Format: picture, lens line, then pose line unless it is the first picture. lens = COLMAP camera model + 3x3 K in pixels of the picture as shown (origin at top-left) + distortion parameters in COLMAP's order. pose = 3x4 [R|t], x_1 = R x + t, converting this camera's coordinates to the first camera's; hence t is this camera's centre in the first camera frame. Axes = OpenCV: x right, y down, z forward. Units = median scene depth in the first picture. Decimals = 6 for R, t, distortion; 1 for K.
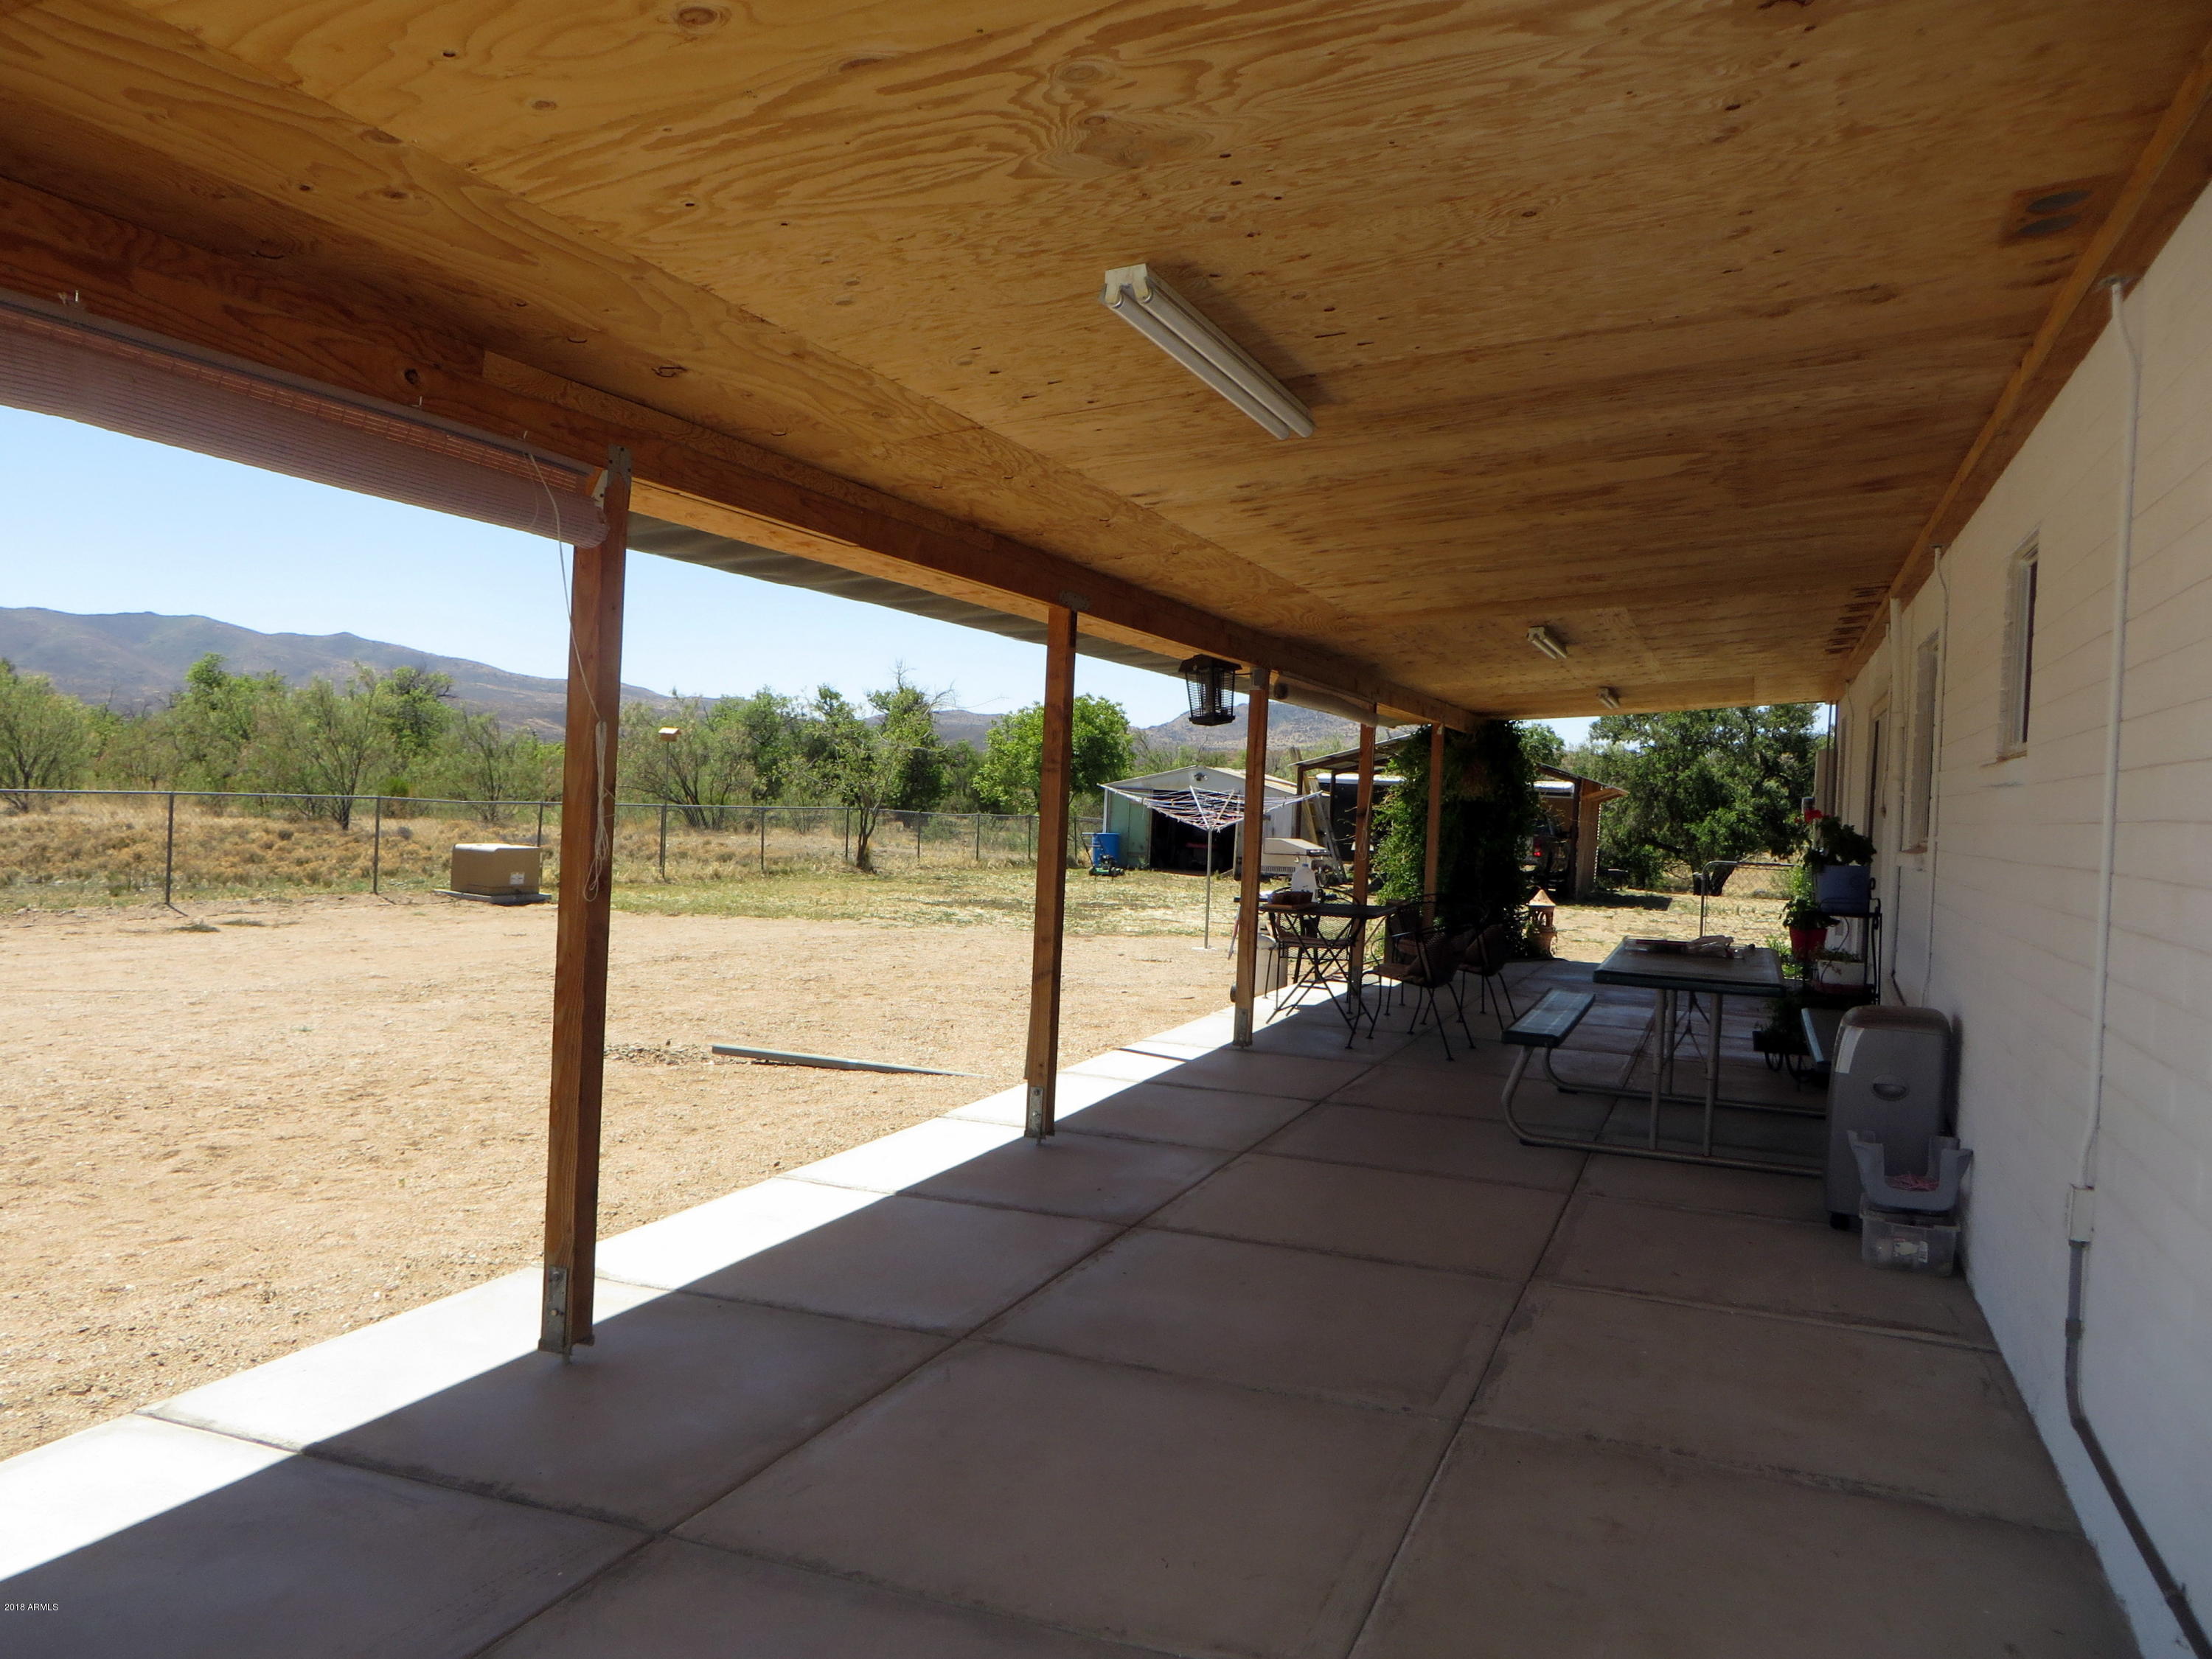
lens RADIAL K [[1677.4, 0, 1110.5], [0, 1677.4, 821.2], [0, 0, 1]] dist [-0.007960, -0.004896]
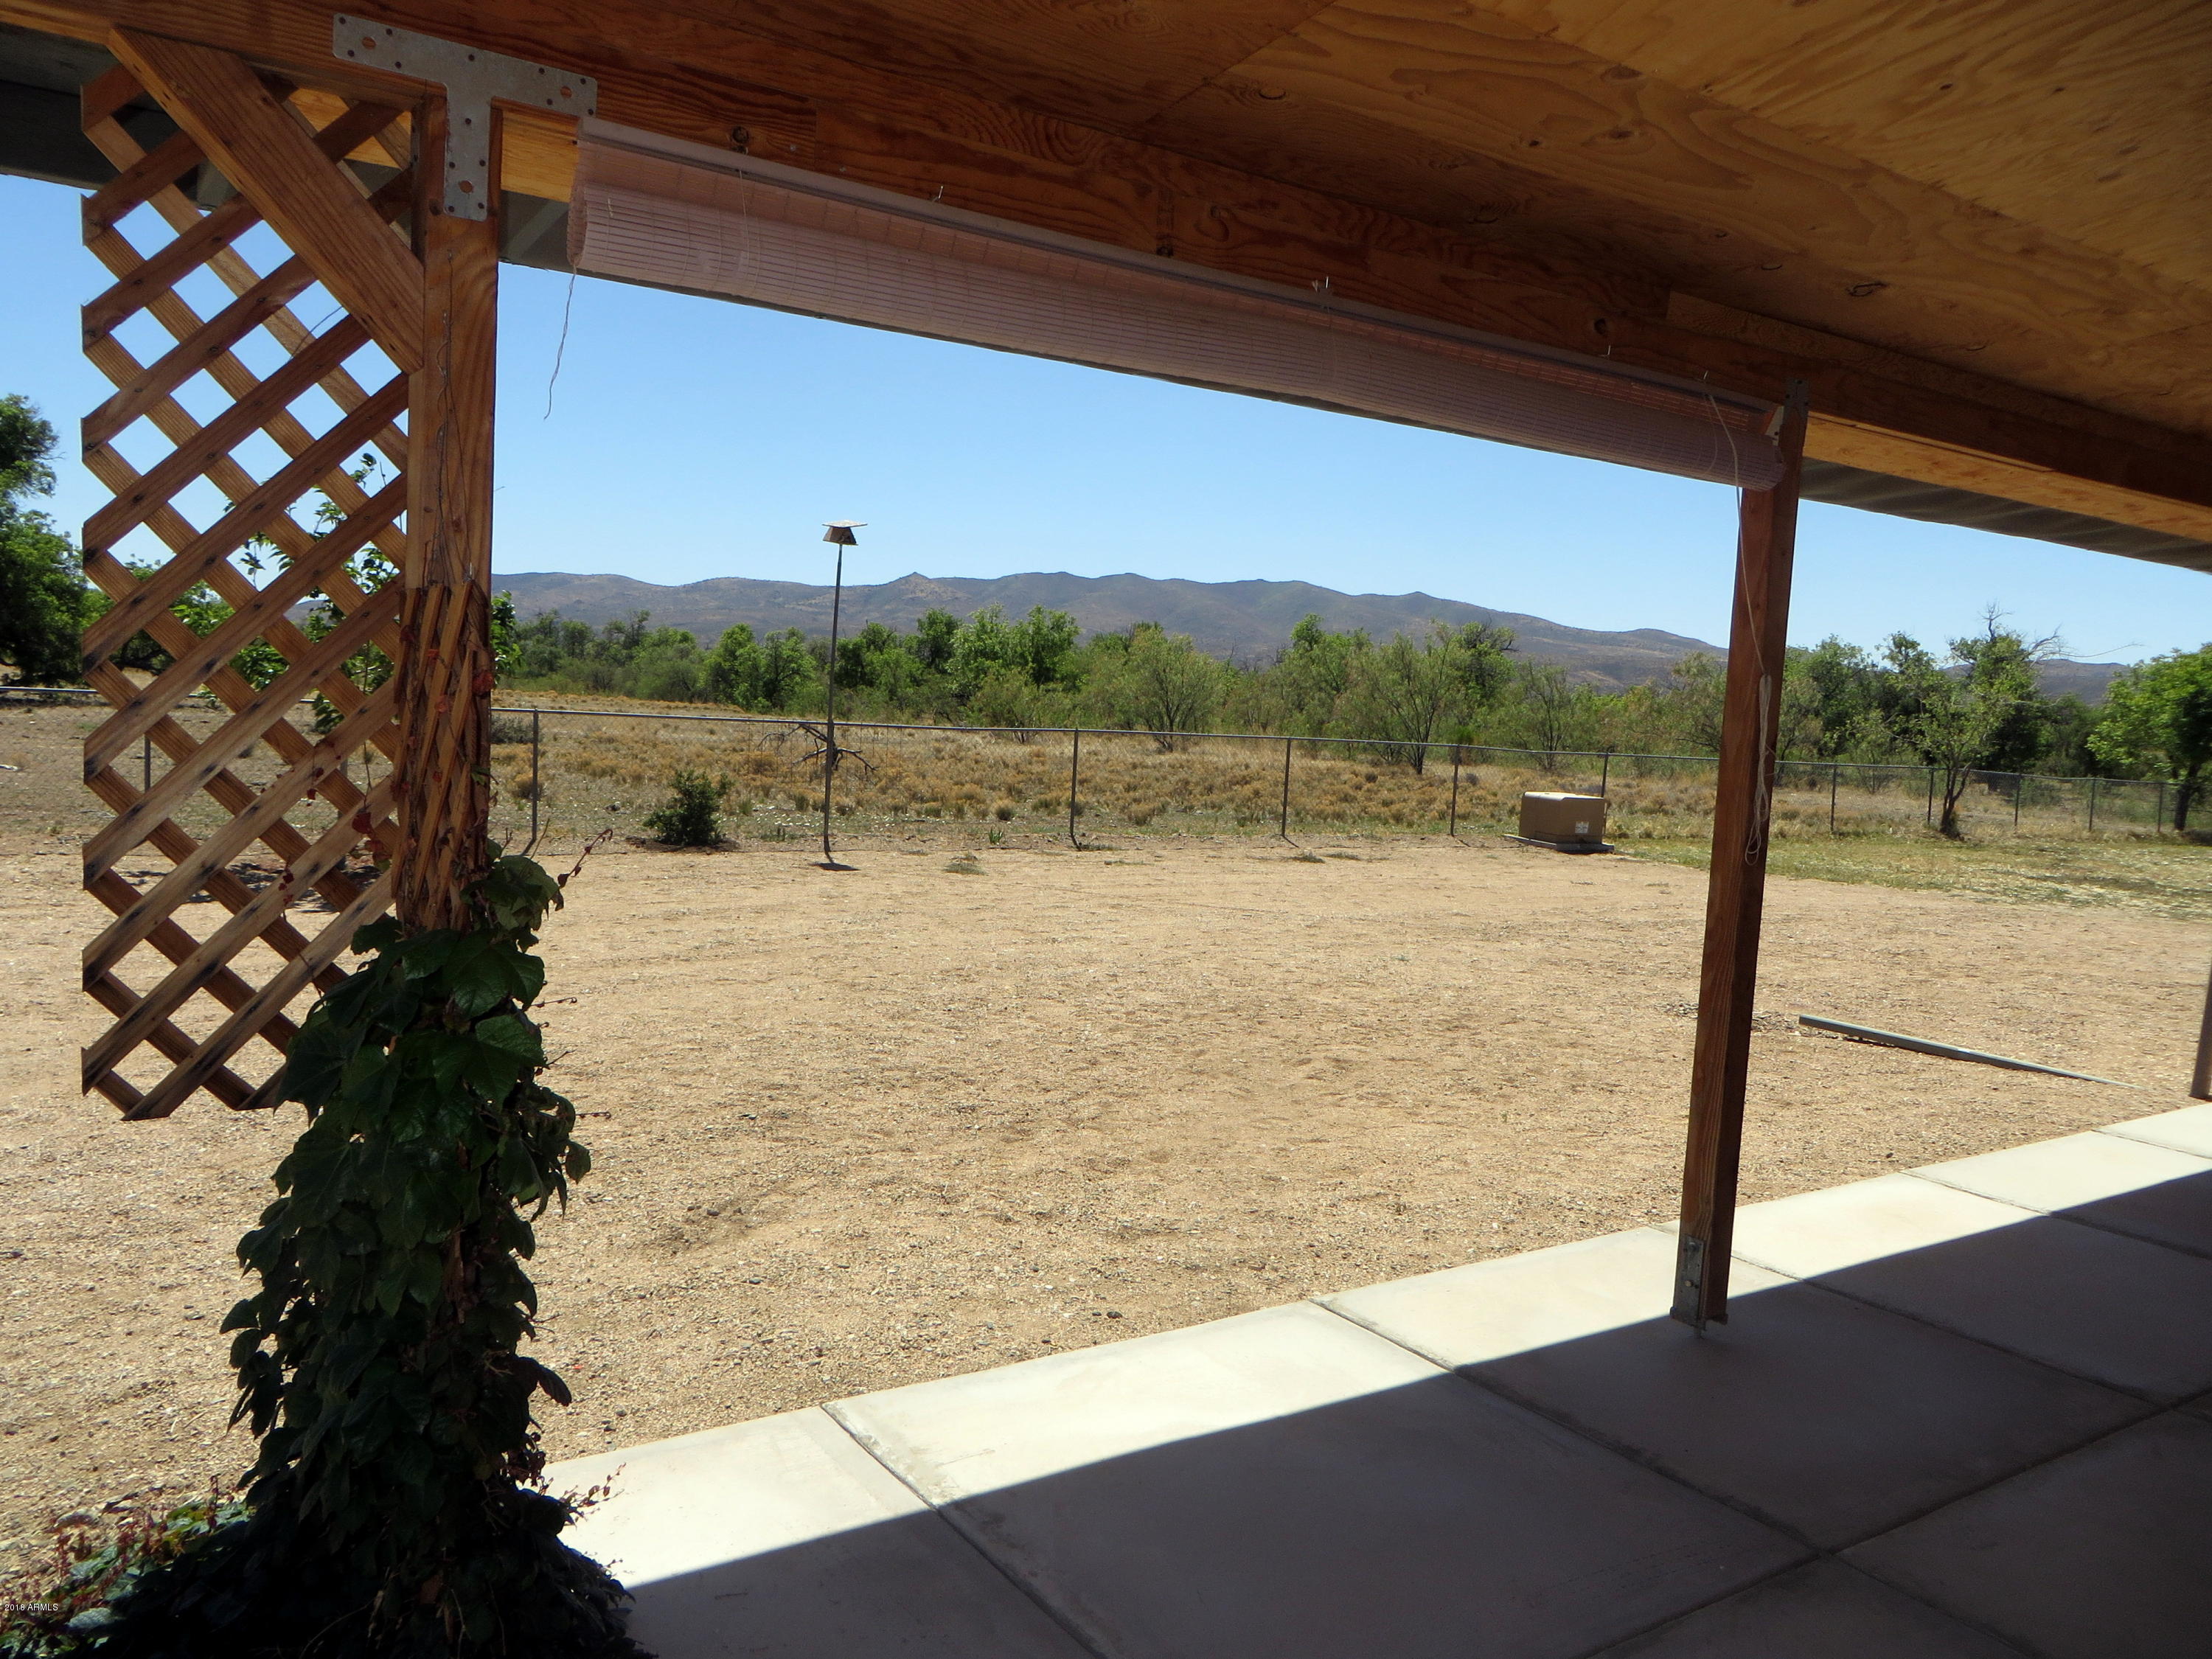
lens RADIAL K [[1660.1, 0, 1106.0], [0, 1660.1, 829.5], [0, 0, 1]] dist [-0.023262, 0.007828]
pose [[0.818643, 0.048928, -0.572215, -0.032977], [-0.029113, 0.998619, 0.043737, -0.001157], [0.573565, -0.019146, 0.818936, 0.010537]]
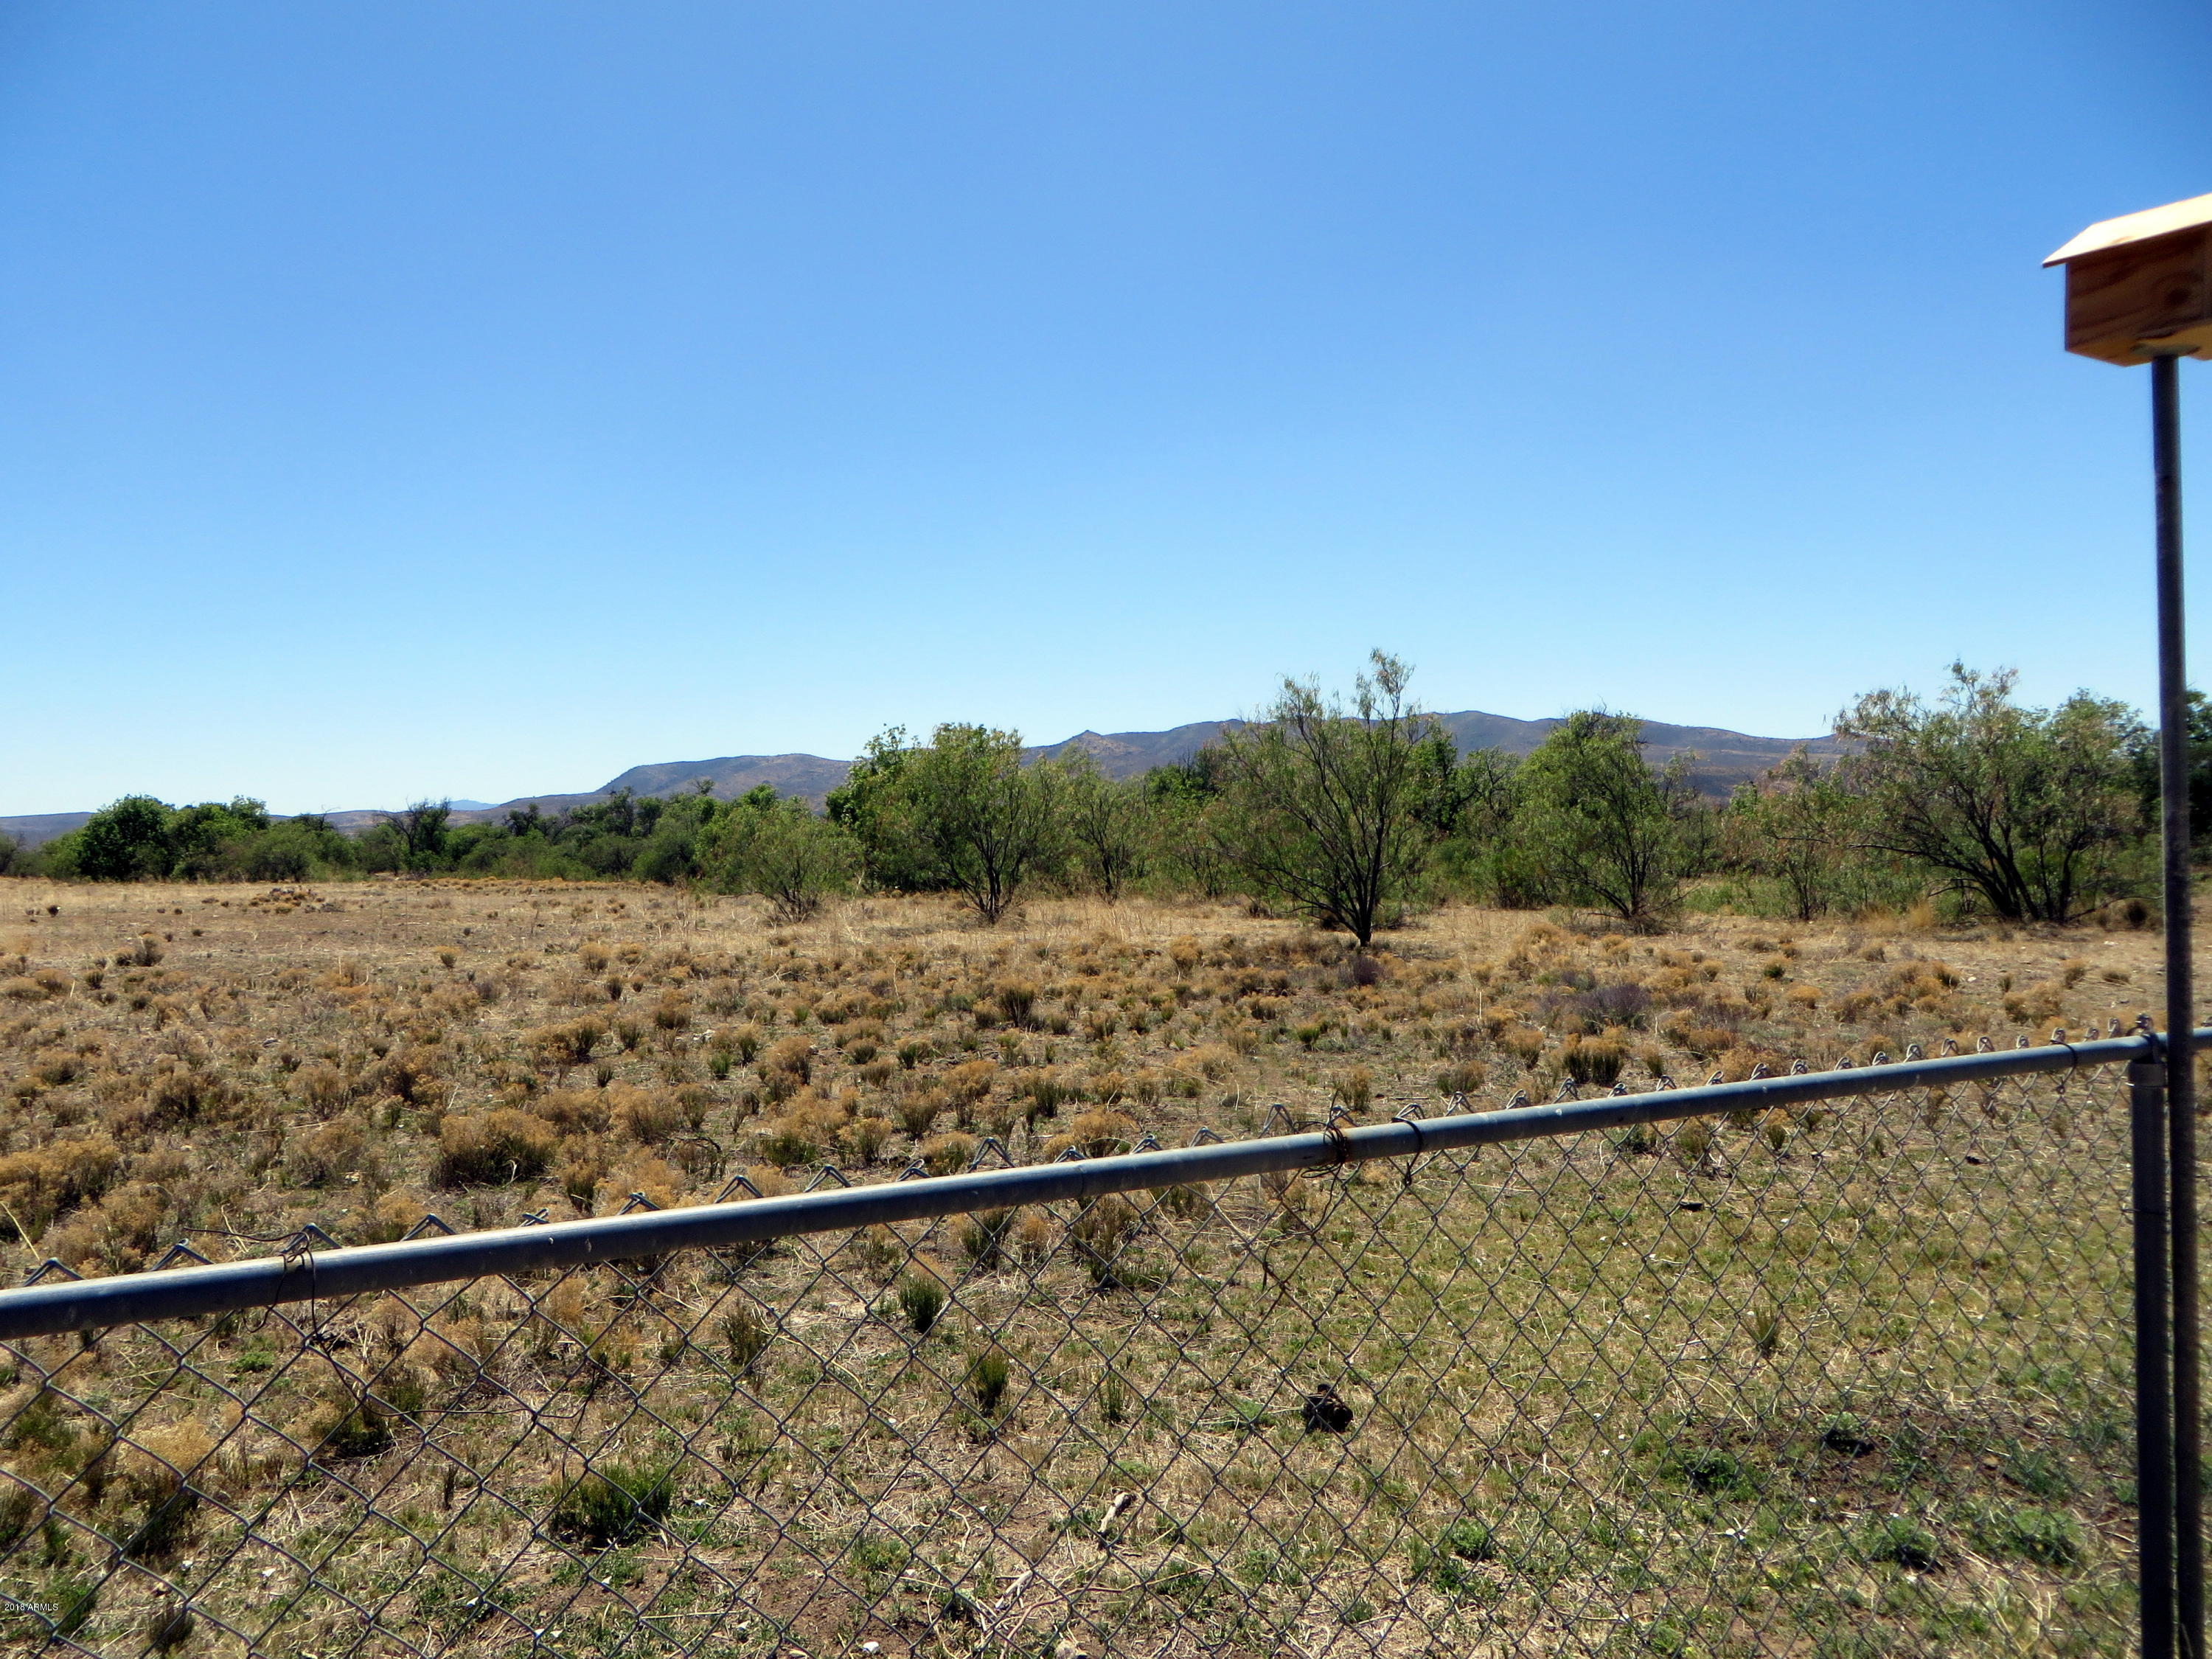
lens RADIAL K [[1660.1, 0, 1106.0], [0, 1660.1, 829.5], [0, 0, 1]] dist [-0.023262, 0.007828]
pose [[0.750107, -0.054716, -0.659049, -0.781686], [0.032183, 0.998411, -0.046260, -0.059382], [0.660532, 0.013490, 0.750676, 2.799171]]
